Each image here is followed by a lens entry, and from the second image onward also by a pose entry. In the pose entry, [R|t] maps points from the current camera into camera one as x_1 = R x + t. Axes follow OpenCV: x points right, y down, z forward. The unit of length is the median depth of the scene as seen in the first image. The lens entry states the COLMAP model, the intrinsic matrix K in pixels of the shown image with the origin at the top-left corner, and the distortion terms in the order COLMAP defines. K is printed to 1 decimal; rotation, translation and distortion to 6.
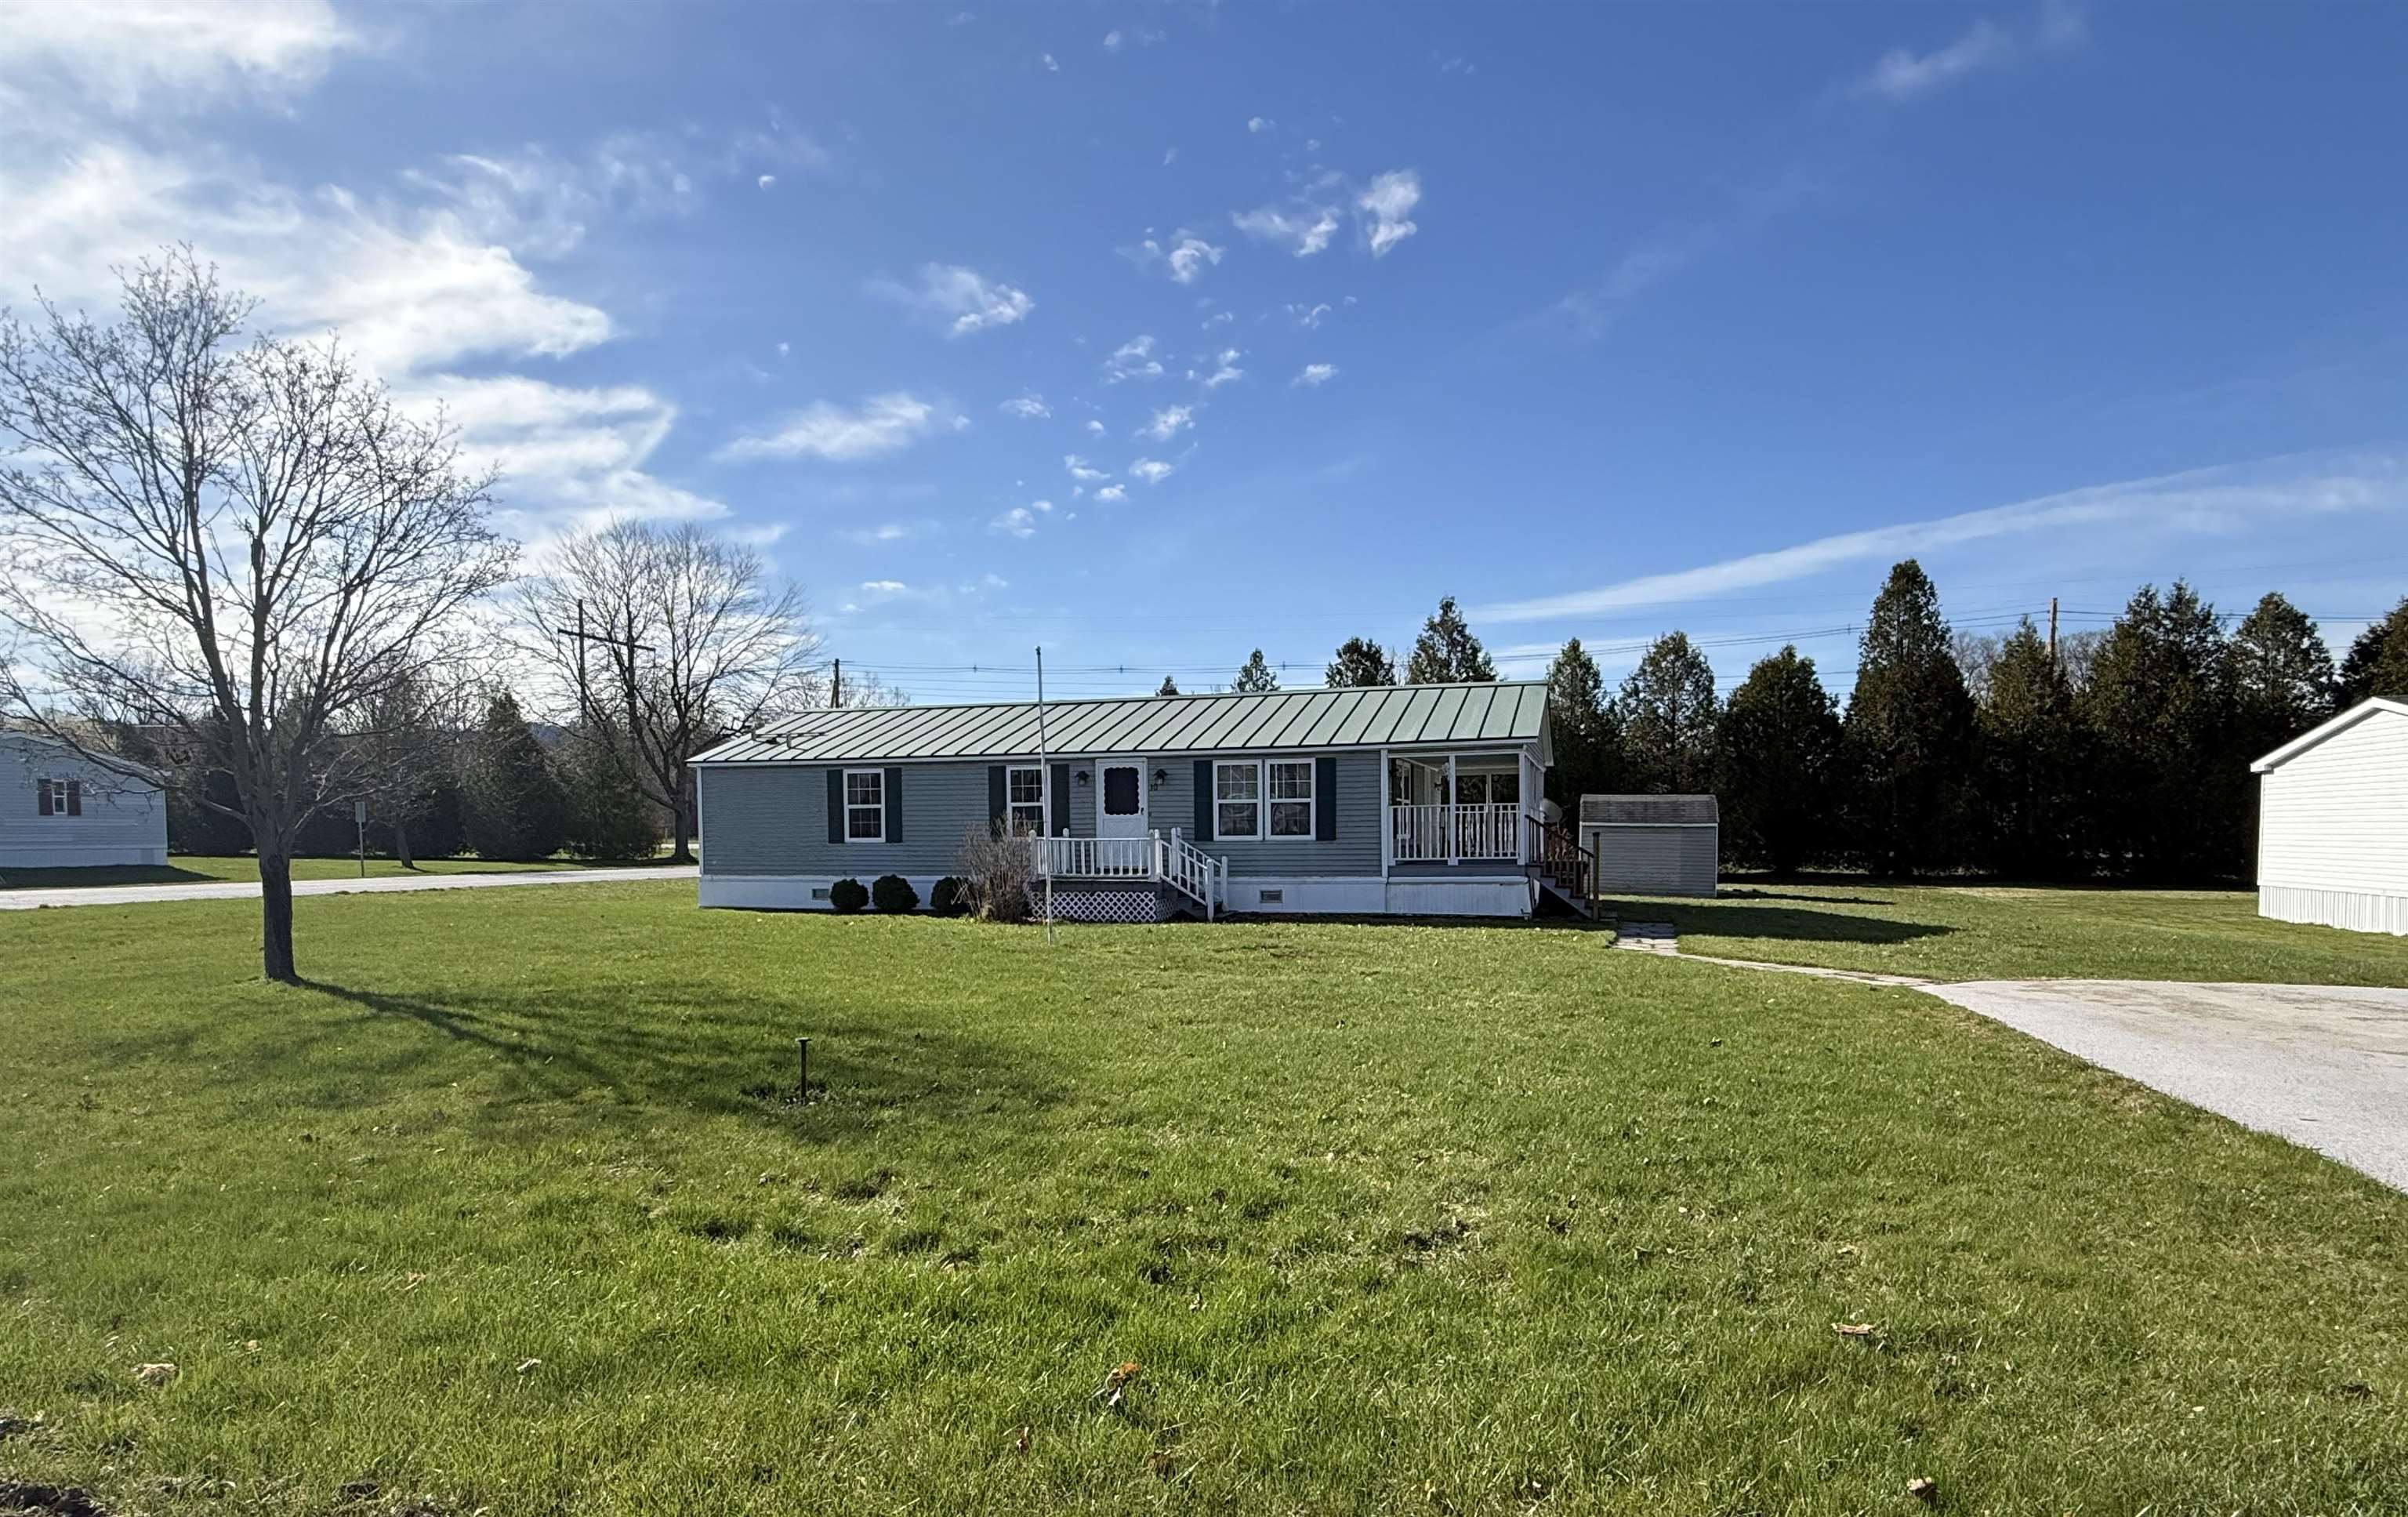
lens RADIAL K [[1390.2, 0, 1218.2], [0, 1390.2, 982.0], [0, 0, 1]] dist [0.006790, 0.002820]
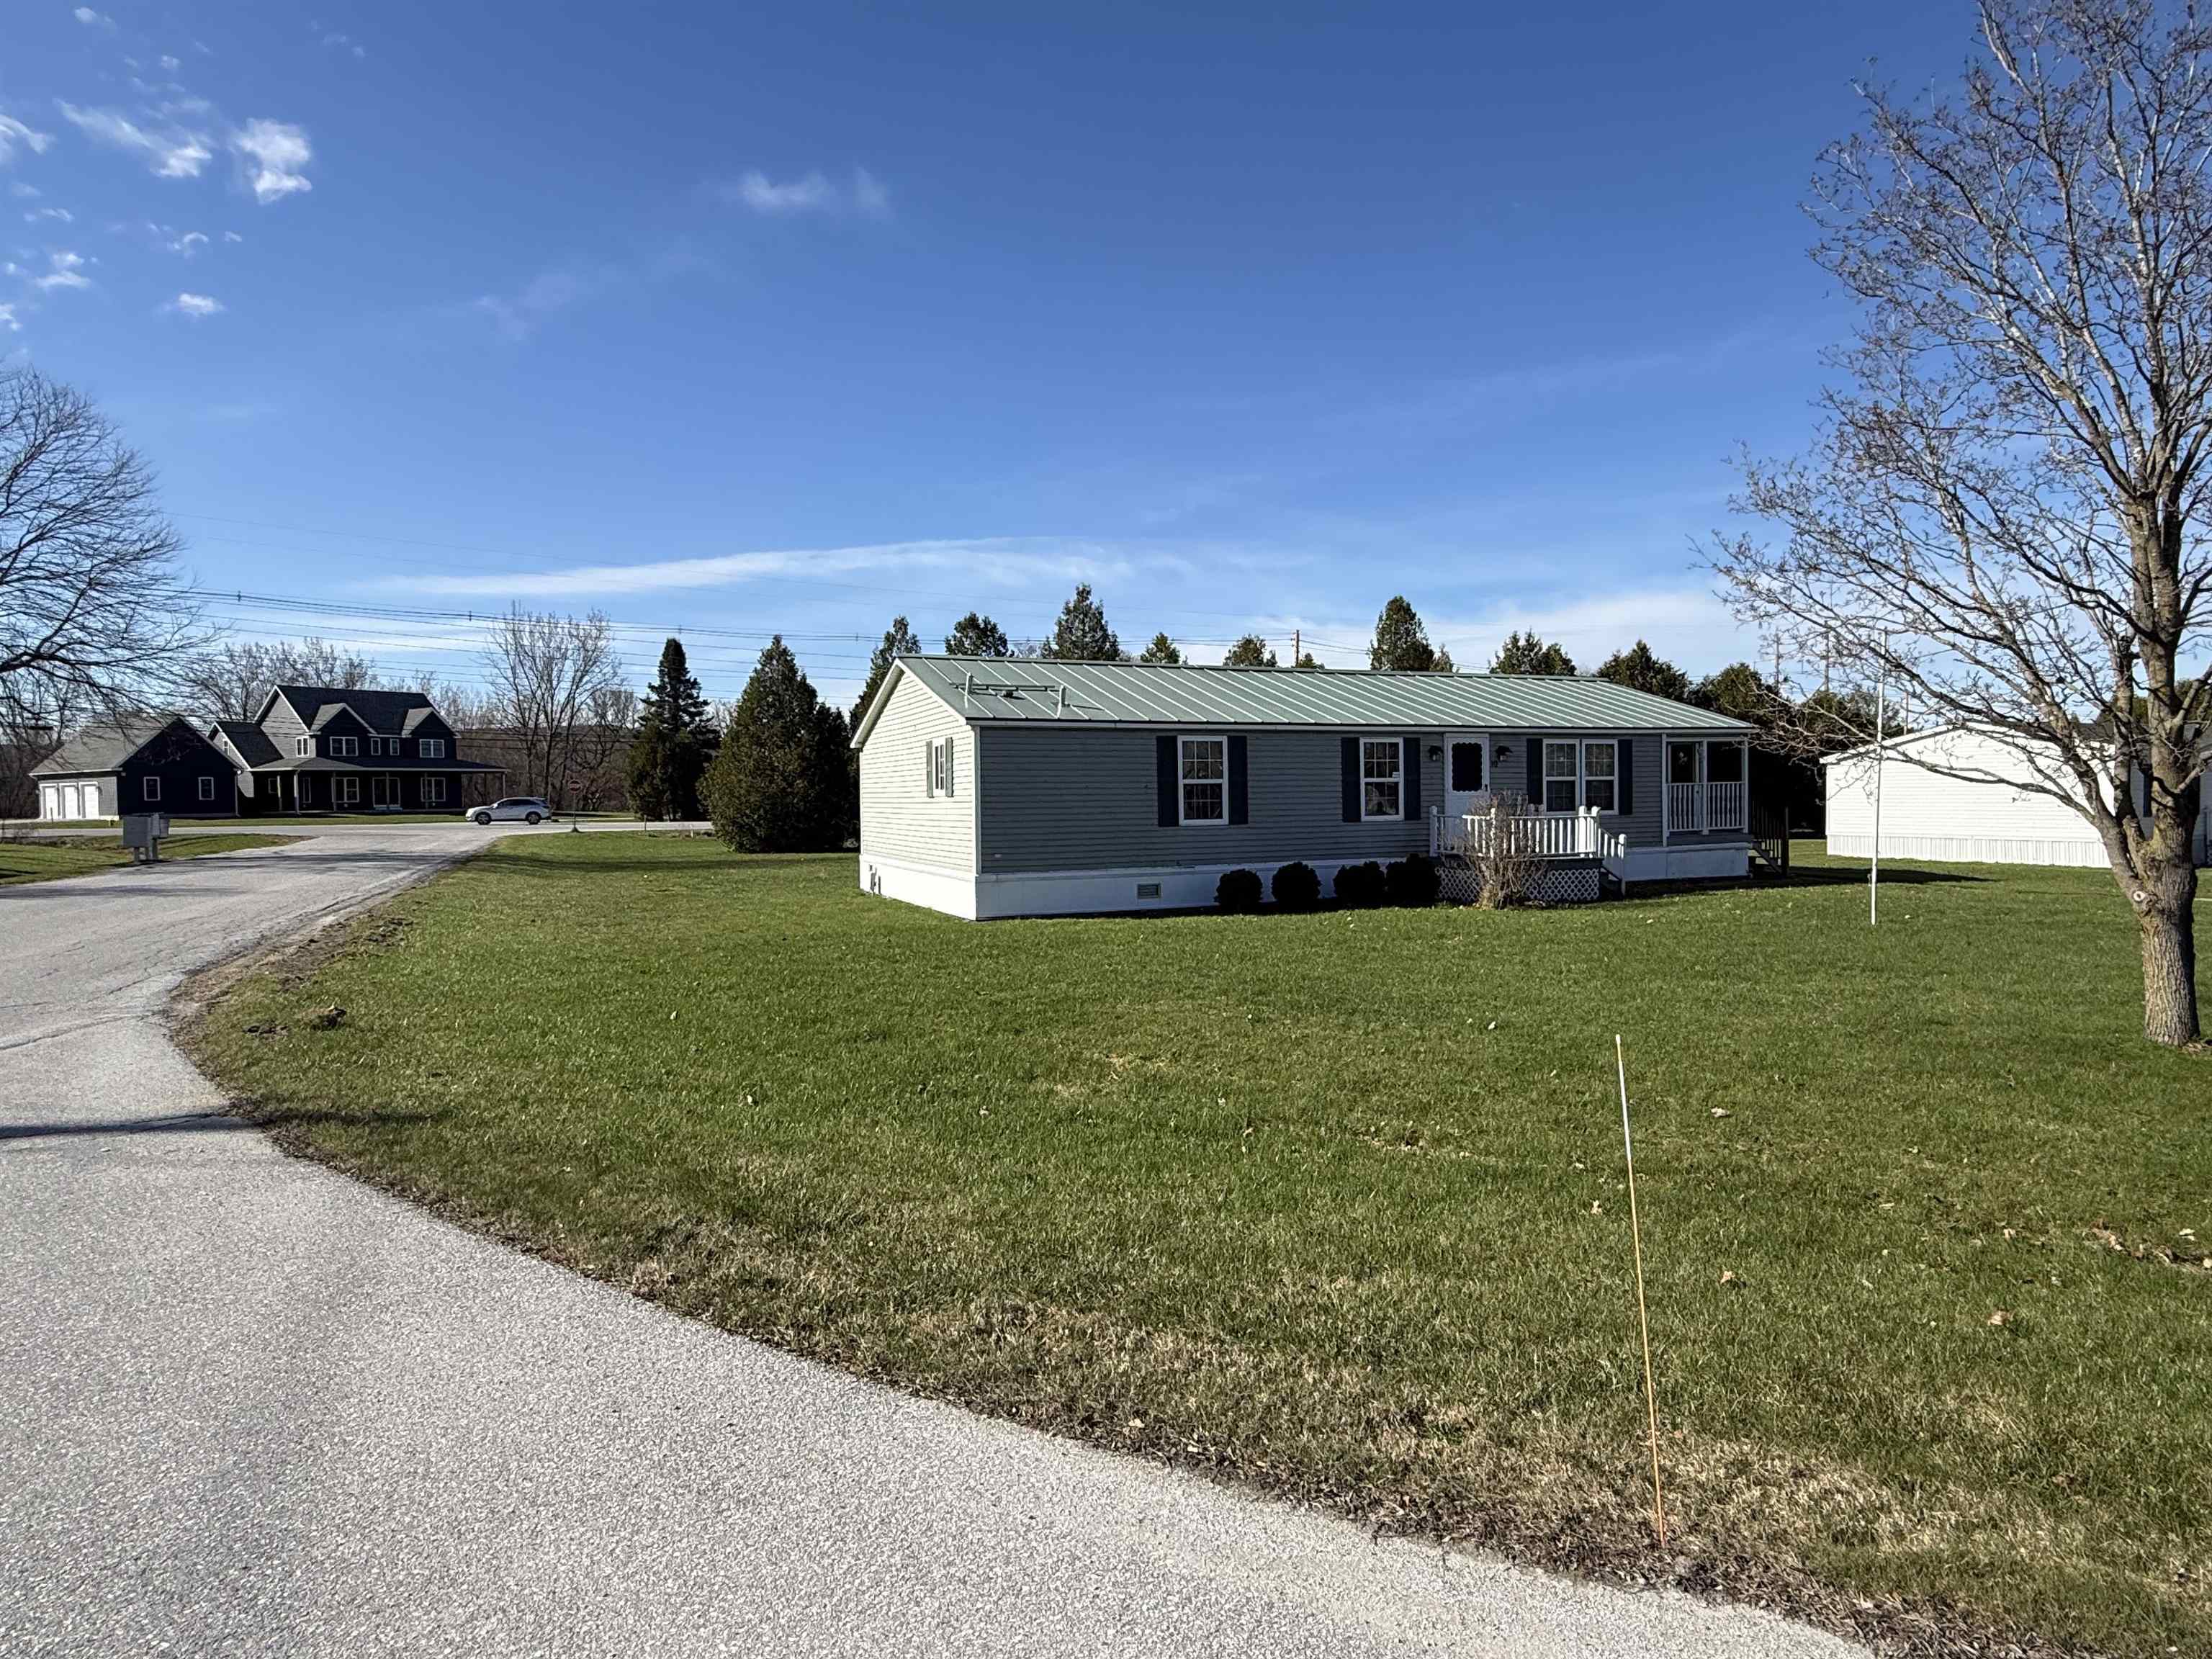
lens RADIAL K [[1248.3, 0, 1128.7], [0, 1248.3, 835.9], [0, 0, 1]] dist [-0.001636, 0.003908]
pose [[0.750040, -0.025429, 0.660904, -0.422829], [0.077487, 0.995758, -0.049624, -0.033358], [-0.656838, 0.088431, 0.748828, 0.262537]]
